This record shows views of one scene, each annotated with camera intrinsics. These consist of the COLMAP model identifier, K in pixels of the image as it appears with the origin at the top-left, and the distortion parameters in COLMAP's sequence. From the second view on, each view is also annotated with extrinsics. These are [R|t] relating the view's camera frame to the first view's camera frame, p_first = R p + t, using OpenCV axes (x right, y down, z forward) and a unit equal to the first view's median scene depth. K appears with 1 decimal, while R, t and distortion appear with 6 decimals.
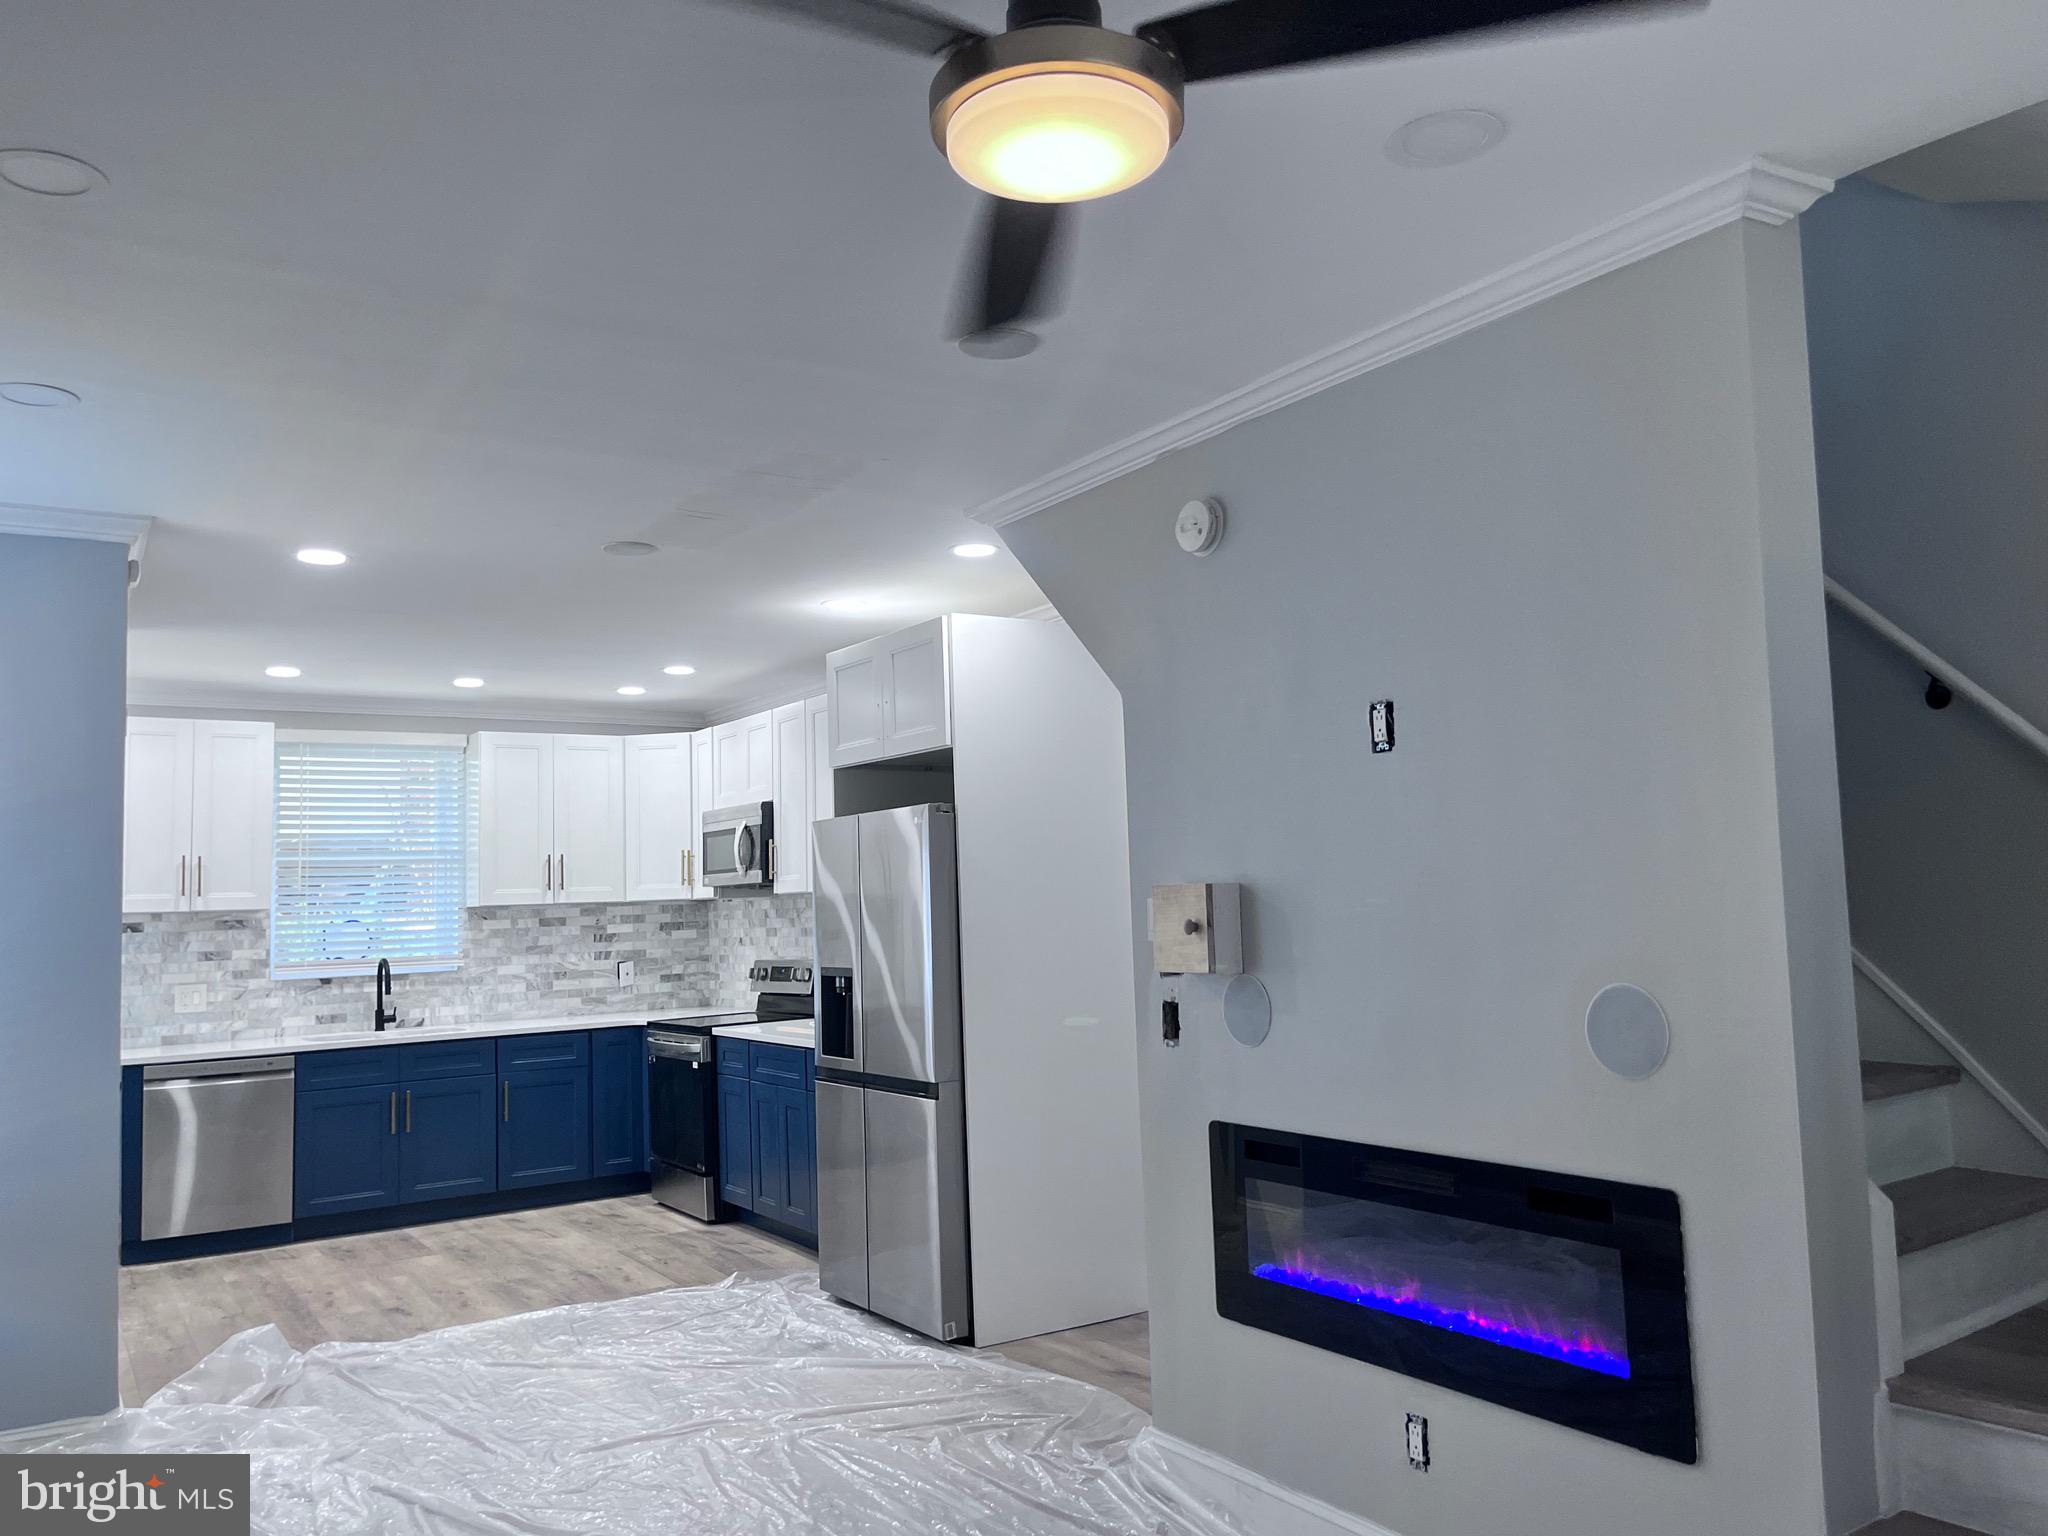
lens RADIAL K [[1546.2, 0, 1032.2], [0, 1546.2, 772.7], [0, 0, 1]] dist [0.053389, -0.054510]
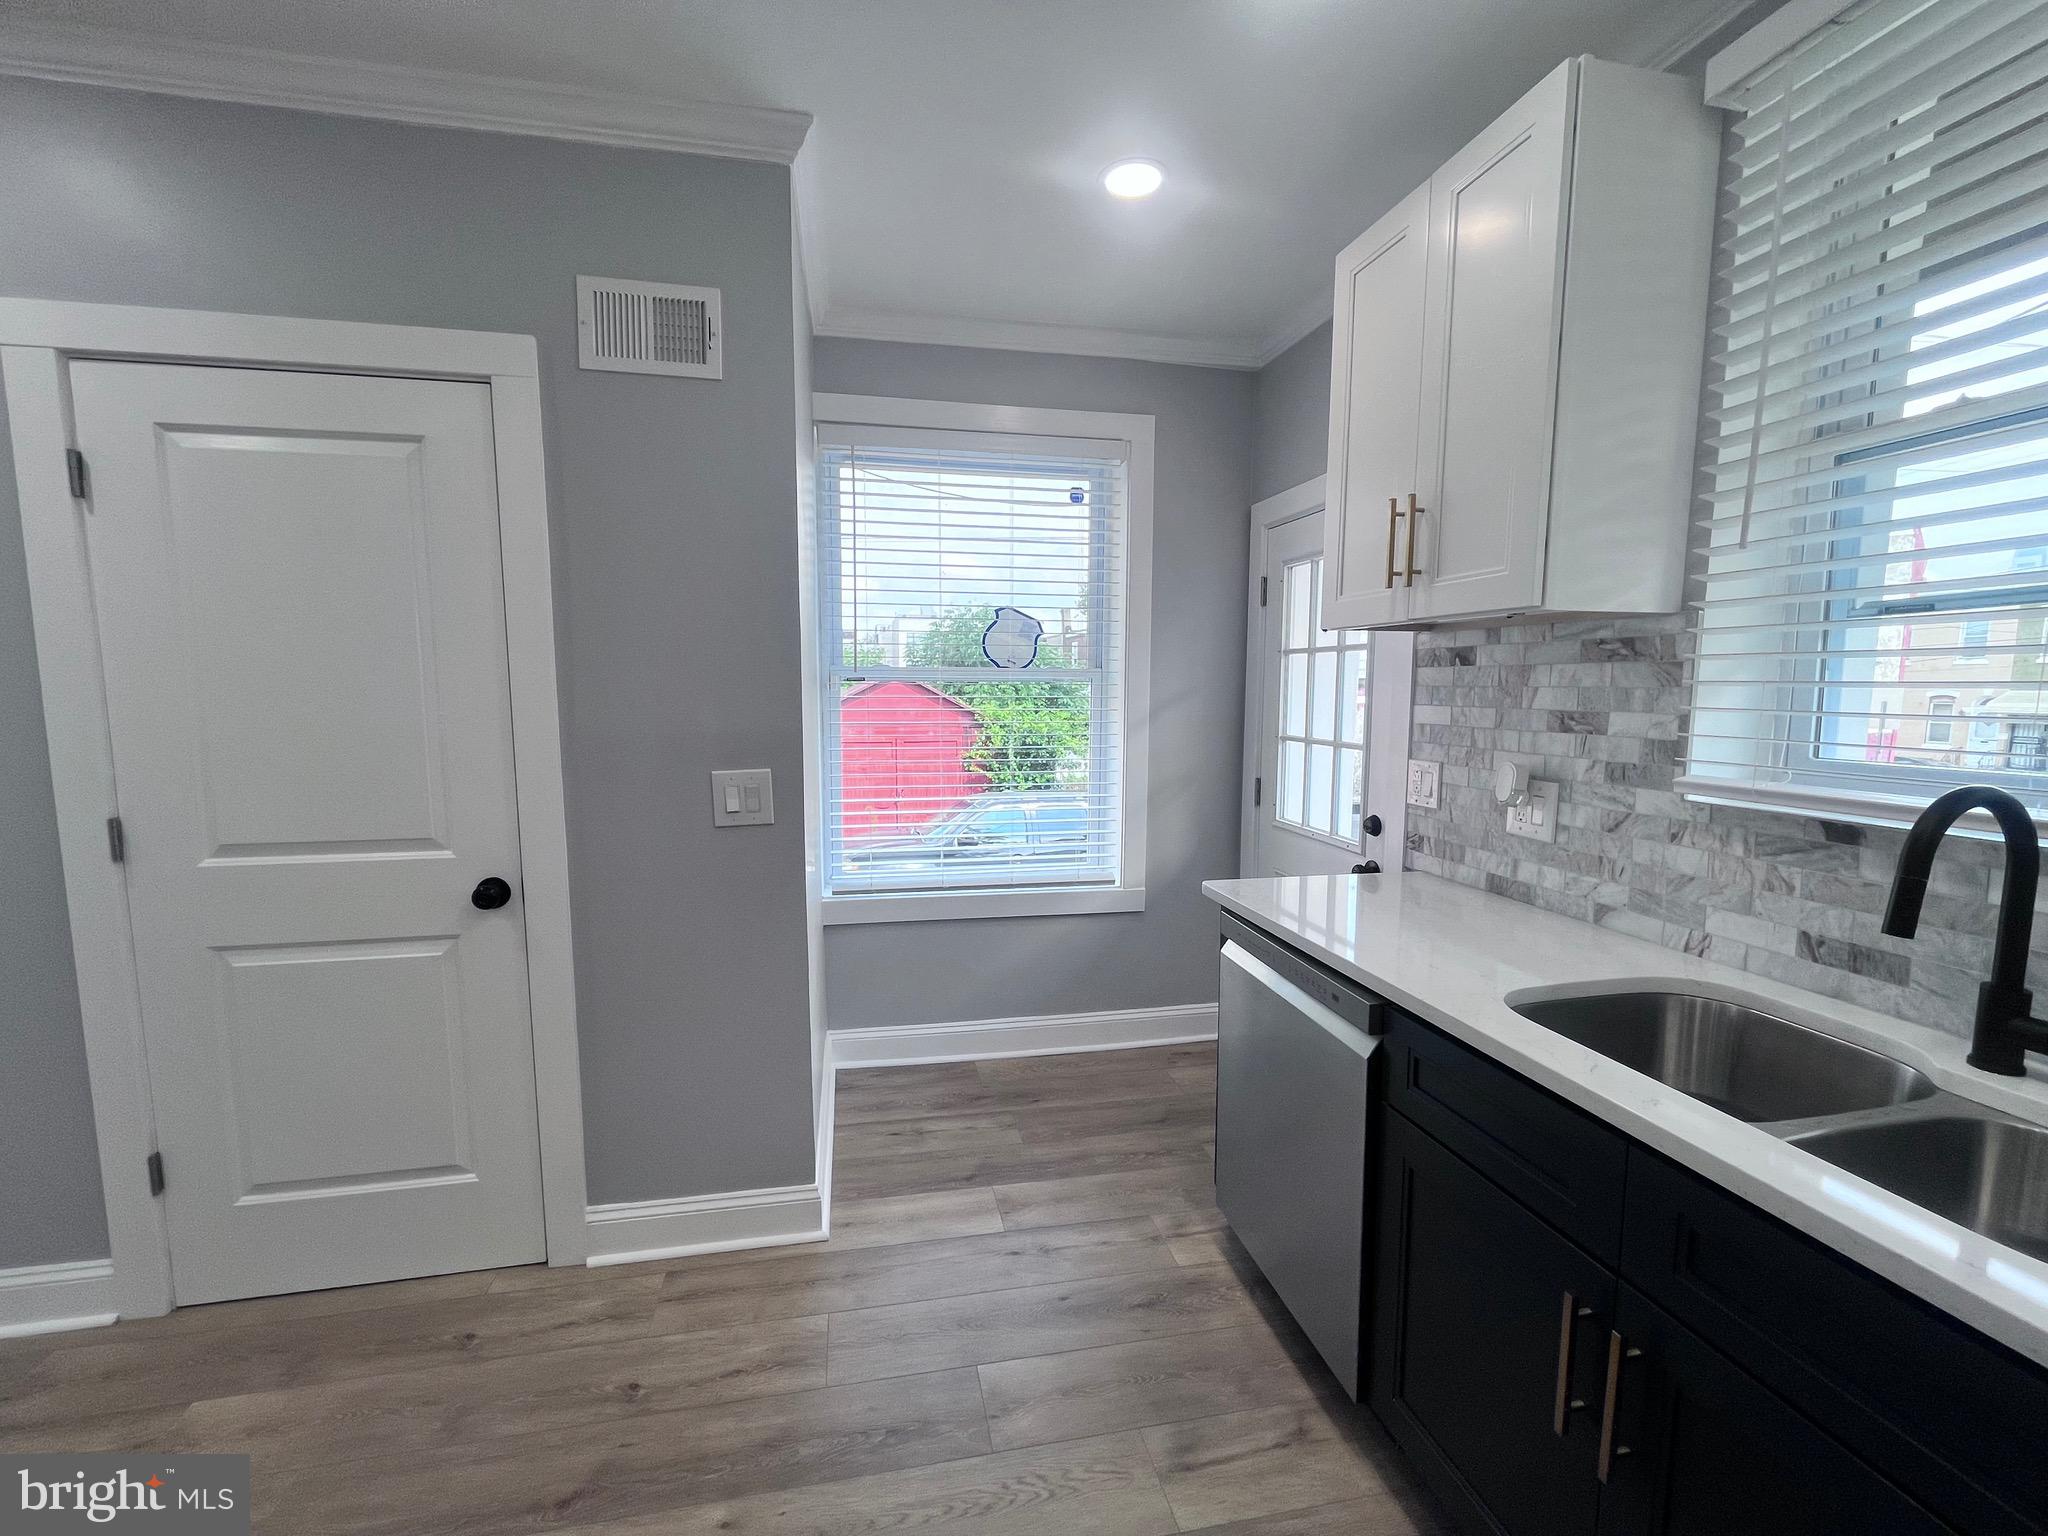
lens RADIAL K [[834.9, 0, 1018.5], [0, 834.9, 772.3], [0, 0, 1]] dist [-0.003291, 0.000325]
pose [[-0.371268, 0.125199, -0.920046, -0.249566], [0.087318, 0.991184, 0.099644, 0.093645], [0.924411, -0.043342, -0.378927, 0.936062]]
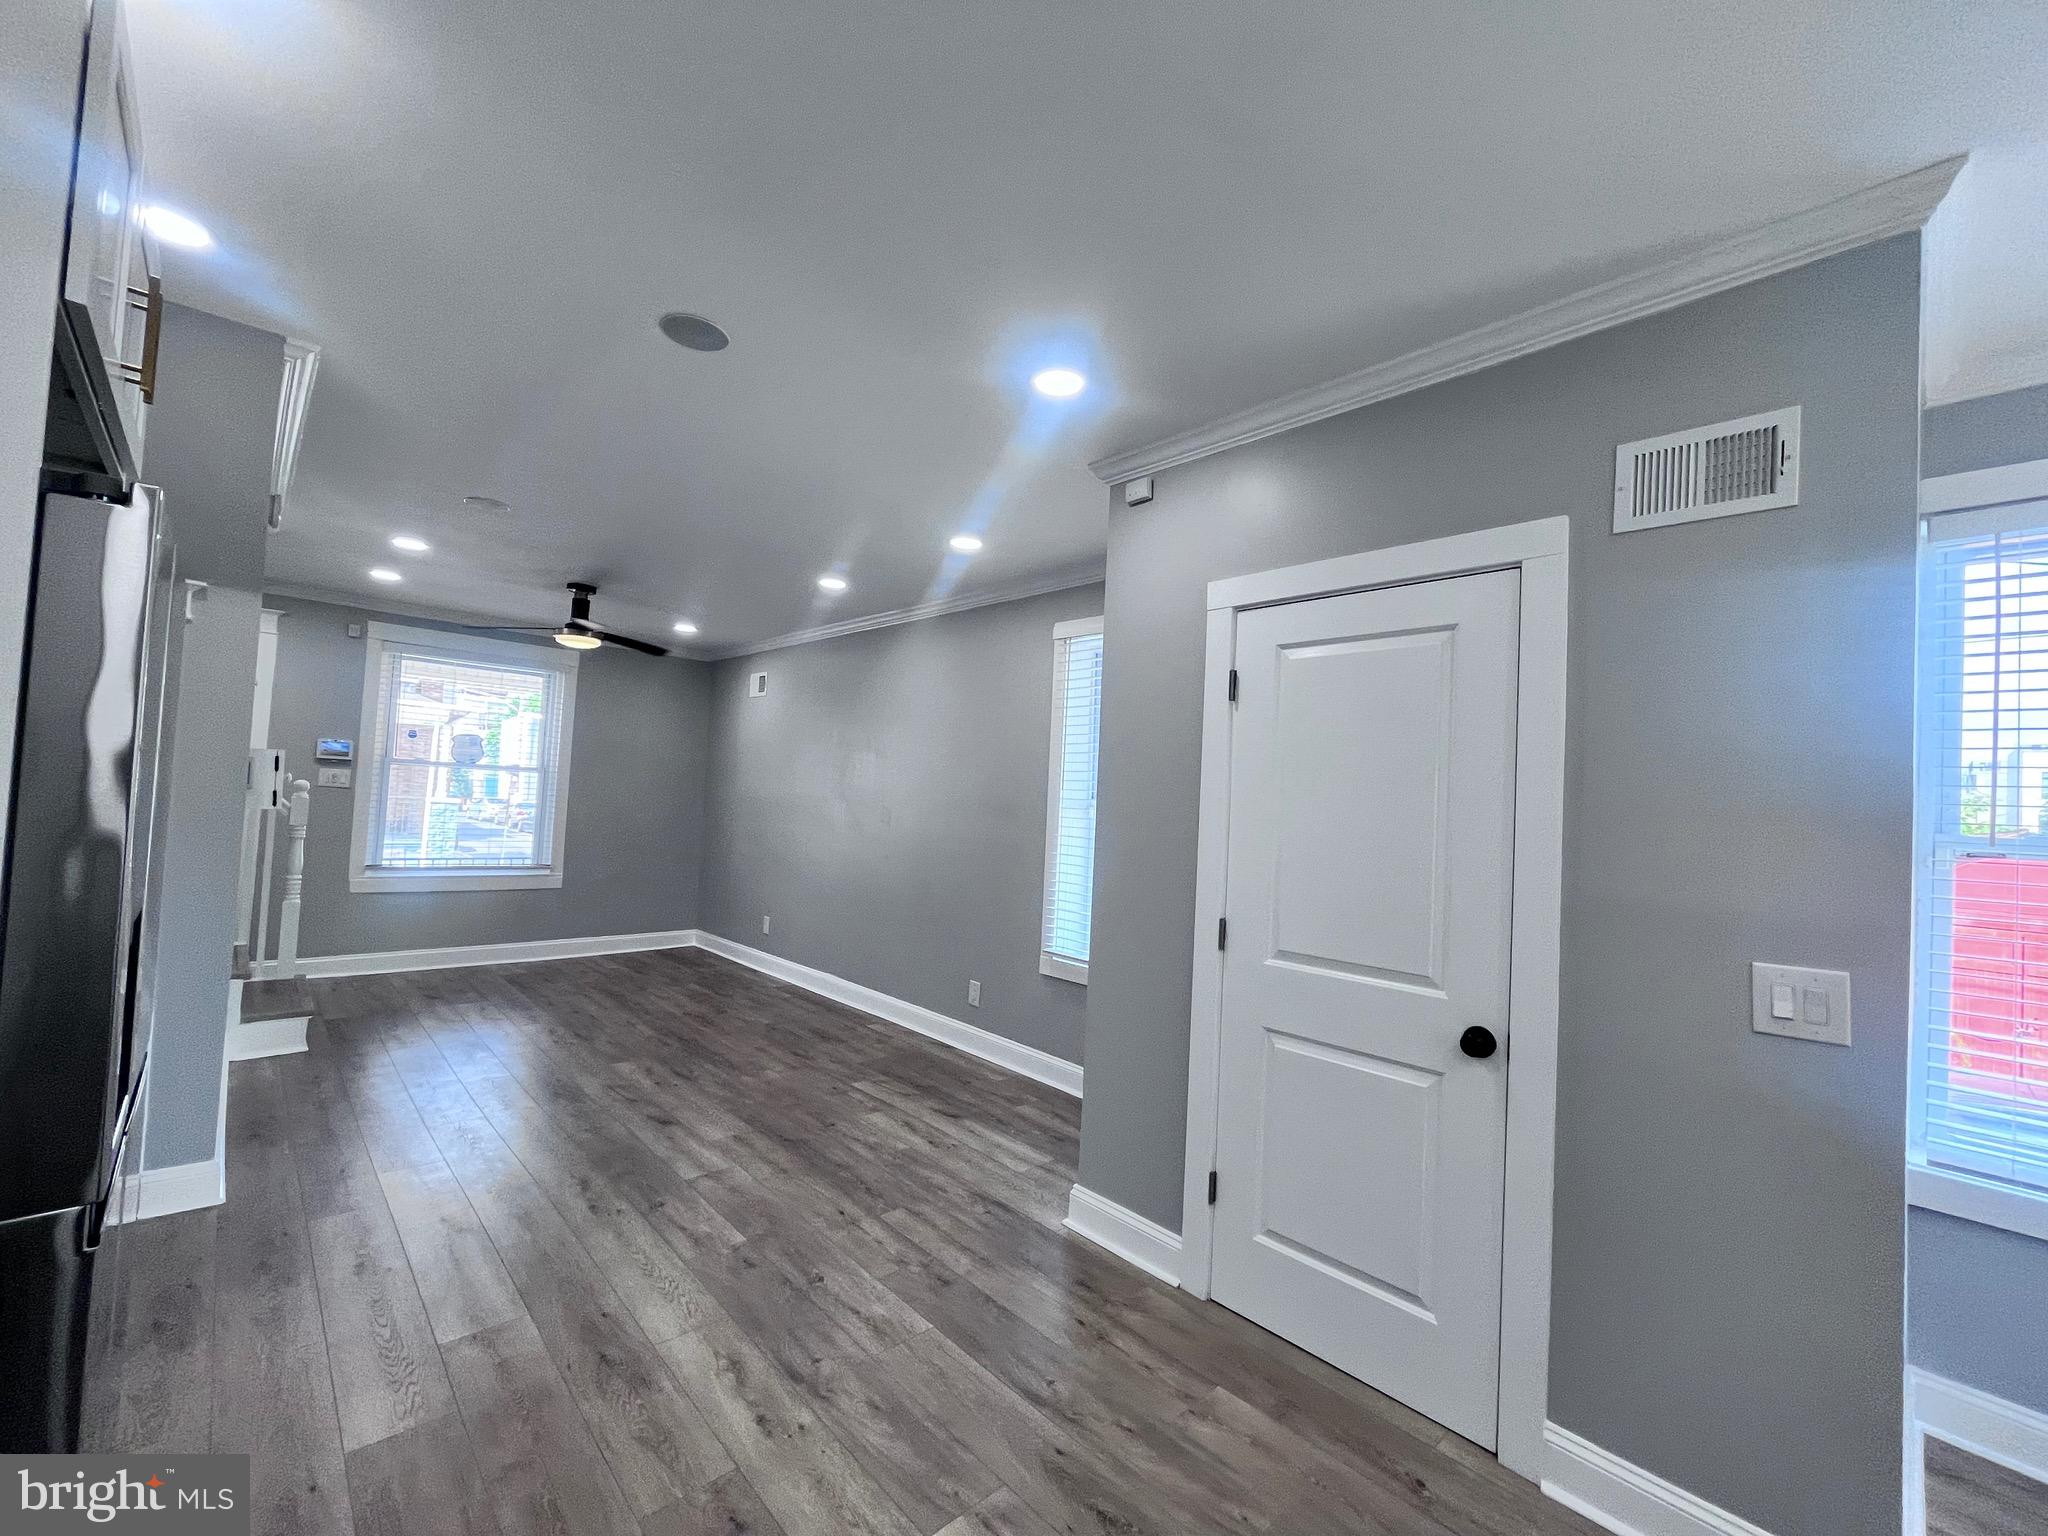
lens RADIAL K [[834.9, 0, 1018.7], [0, 834.9, 772.2], [0, 0, 1]] dist [-0.003291, 0.000325]
pose [[-0.984512, -0.024087, -0.173652, -0.230570], [-0.004639, 0.993749, -0.111541, 0.087471], [0.175254, -0.109008, -0.978470, 0.930948]]
